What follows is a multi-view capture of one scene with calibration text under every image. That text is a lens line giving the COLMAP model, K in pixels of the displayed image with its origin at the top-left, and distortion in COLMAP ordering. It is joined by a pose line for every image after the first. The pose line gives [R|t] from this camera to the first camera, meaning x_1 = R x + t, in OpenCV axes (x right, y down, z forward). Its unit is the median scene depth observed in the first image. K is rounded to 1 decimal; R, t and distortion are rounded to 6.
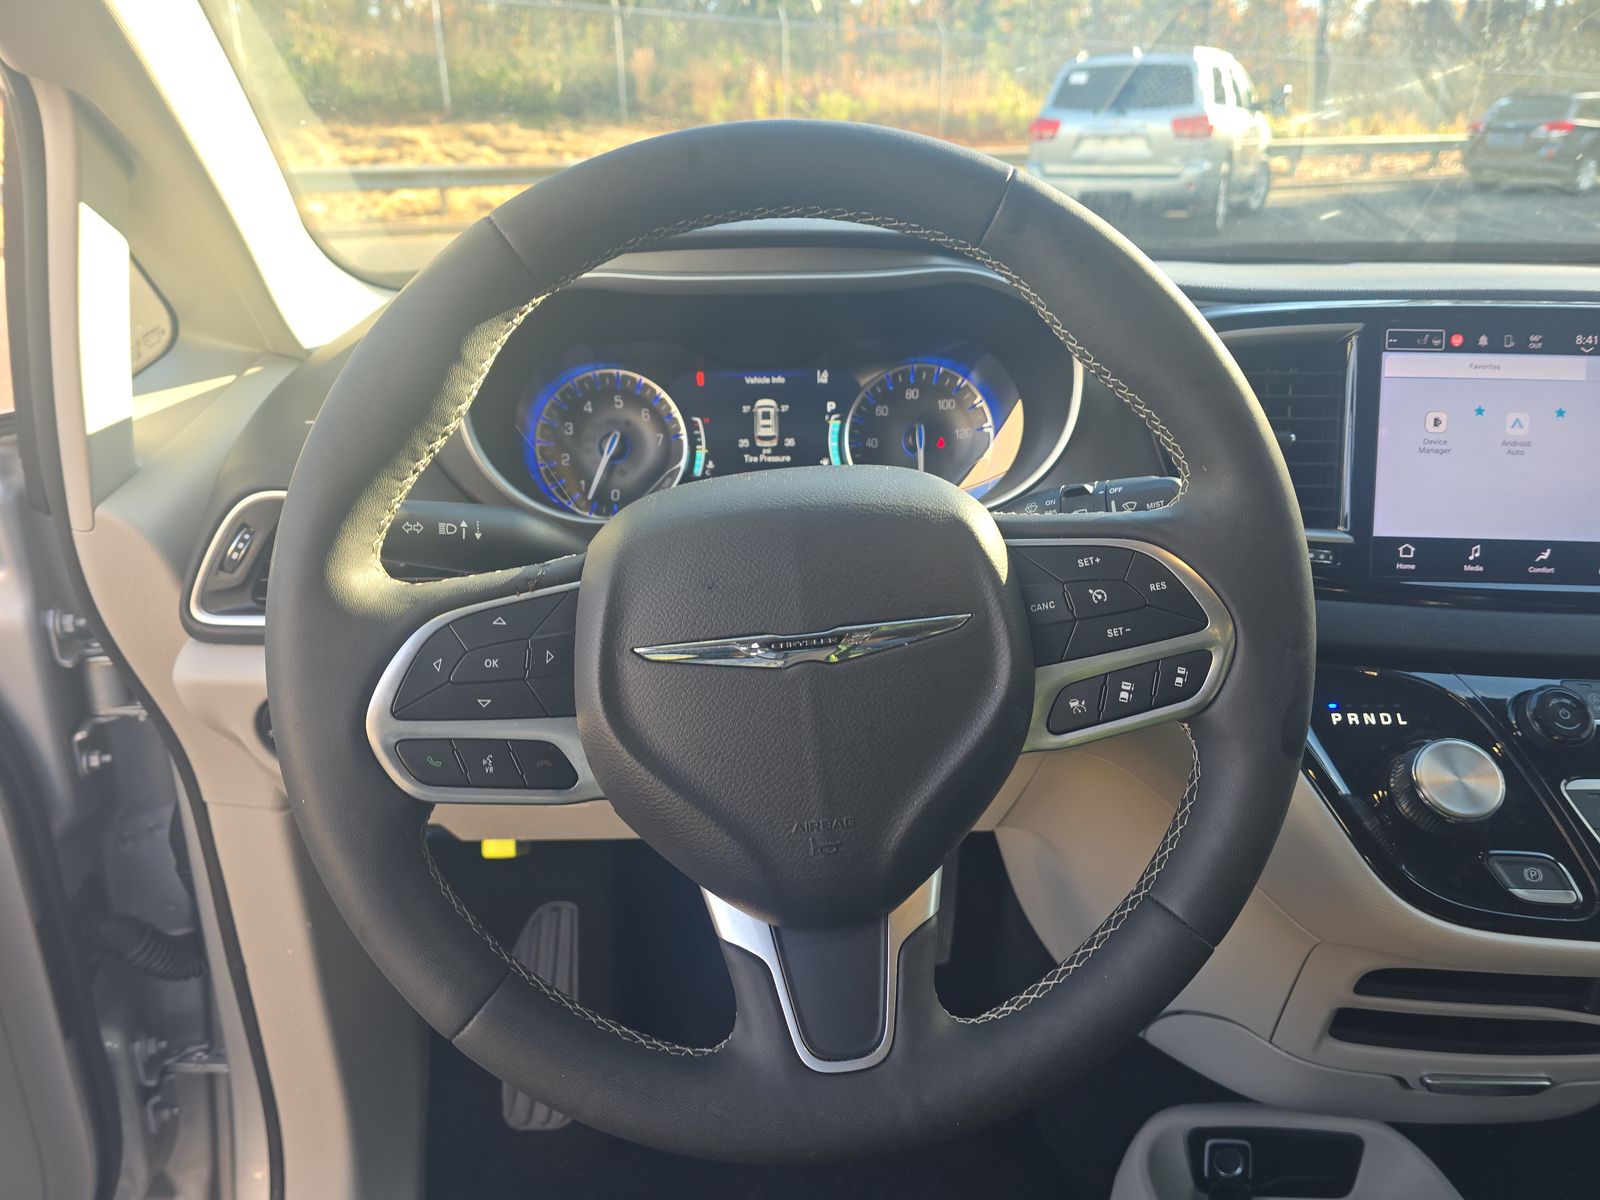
lens RADIAL K [[1086.0, 0, 786.8], [0, 1086.0, 598.8], [0, 0, 1]] dist [0.027499, -0.040546]
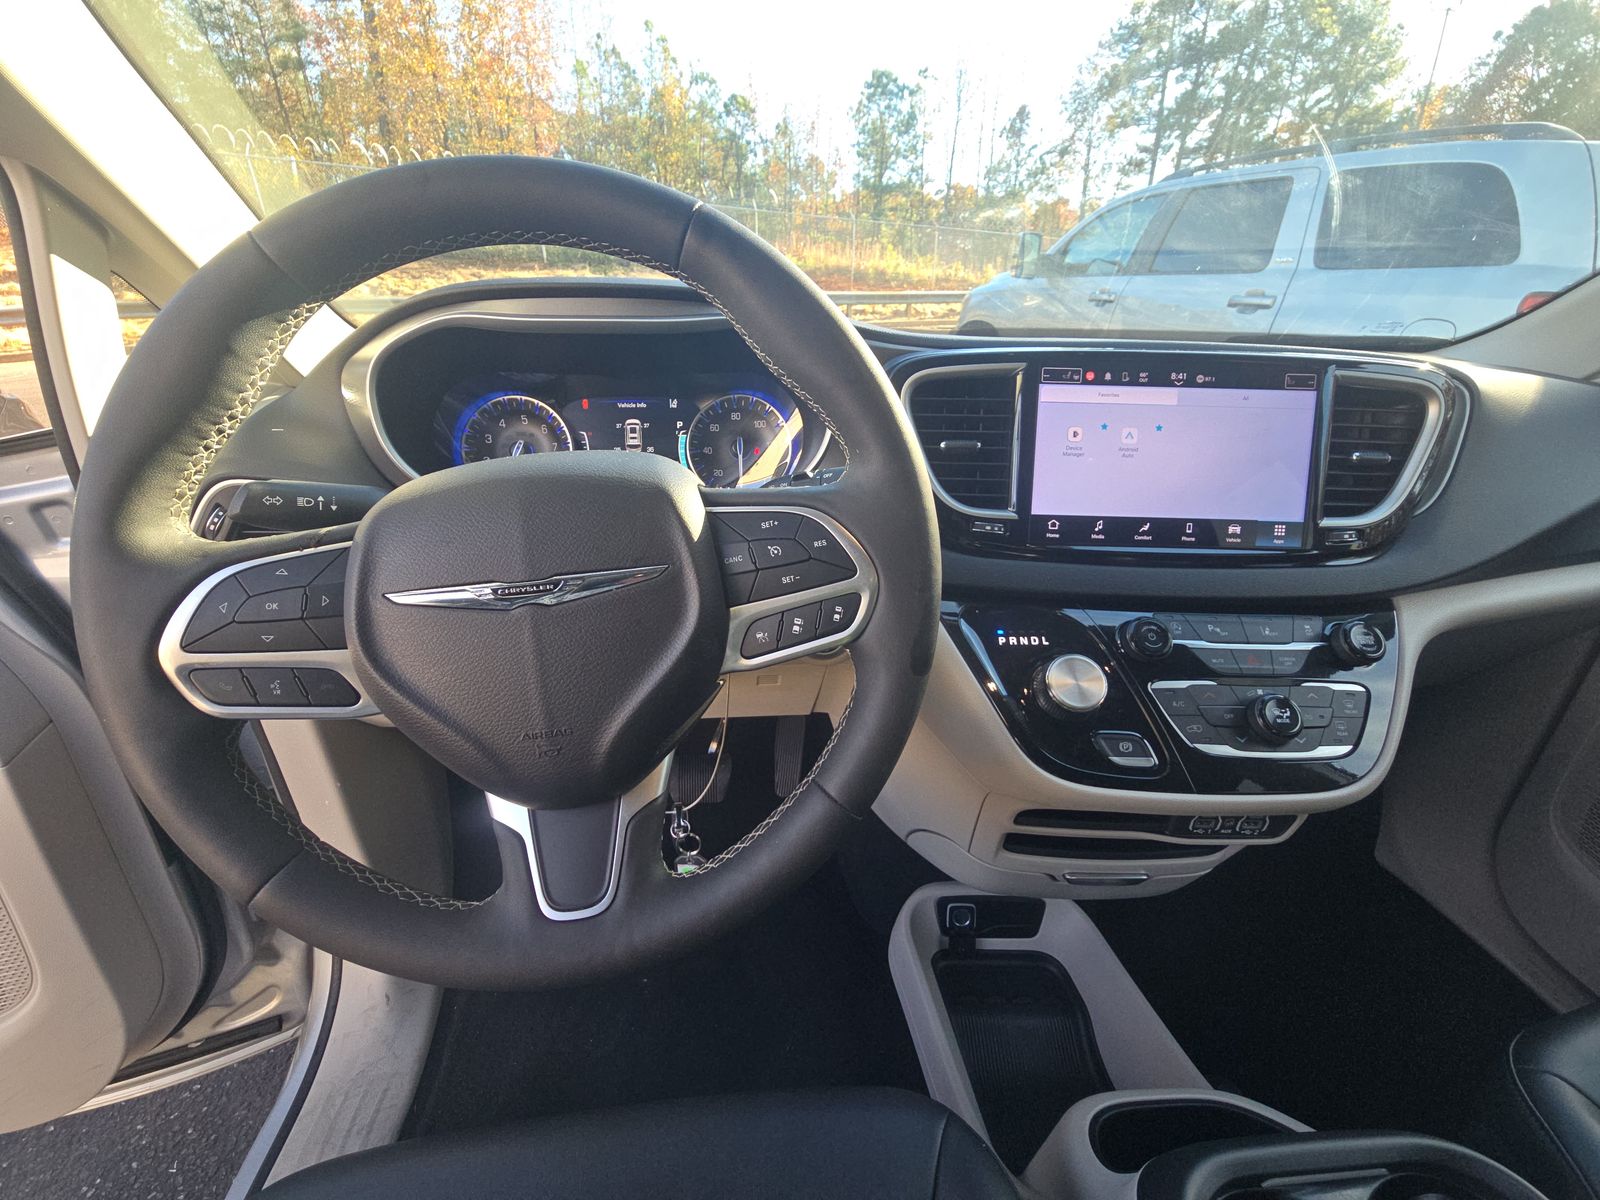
lens RADIAL K [[645.5, 0, 802.8], [0, 645.5, 603.0], [0, 0, 1]] dist [-0.009387, -0.000946]
pose [[0.998386, -0.005114, 0.056570, 0.189660], [0.001840, 0.998327, 0.057786, 0.010003], [-0.056771, -0.057588, 0.996725, 0.164970]]
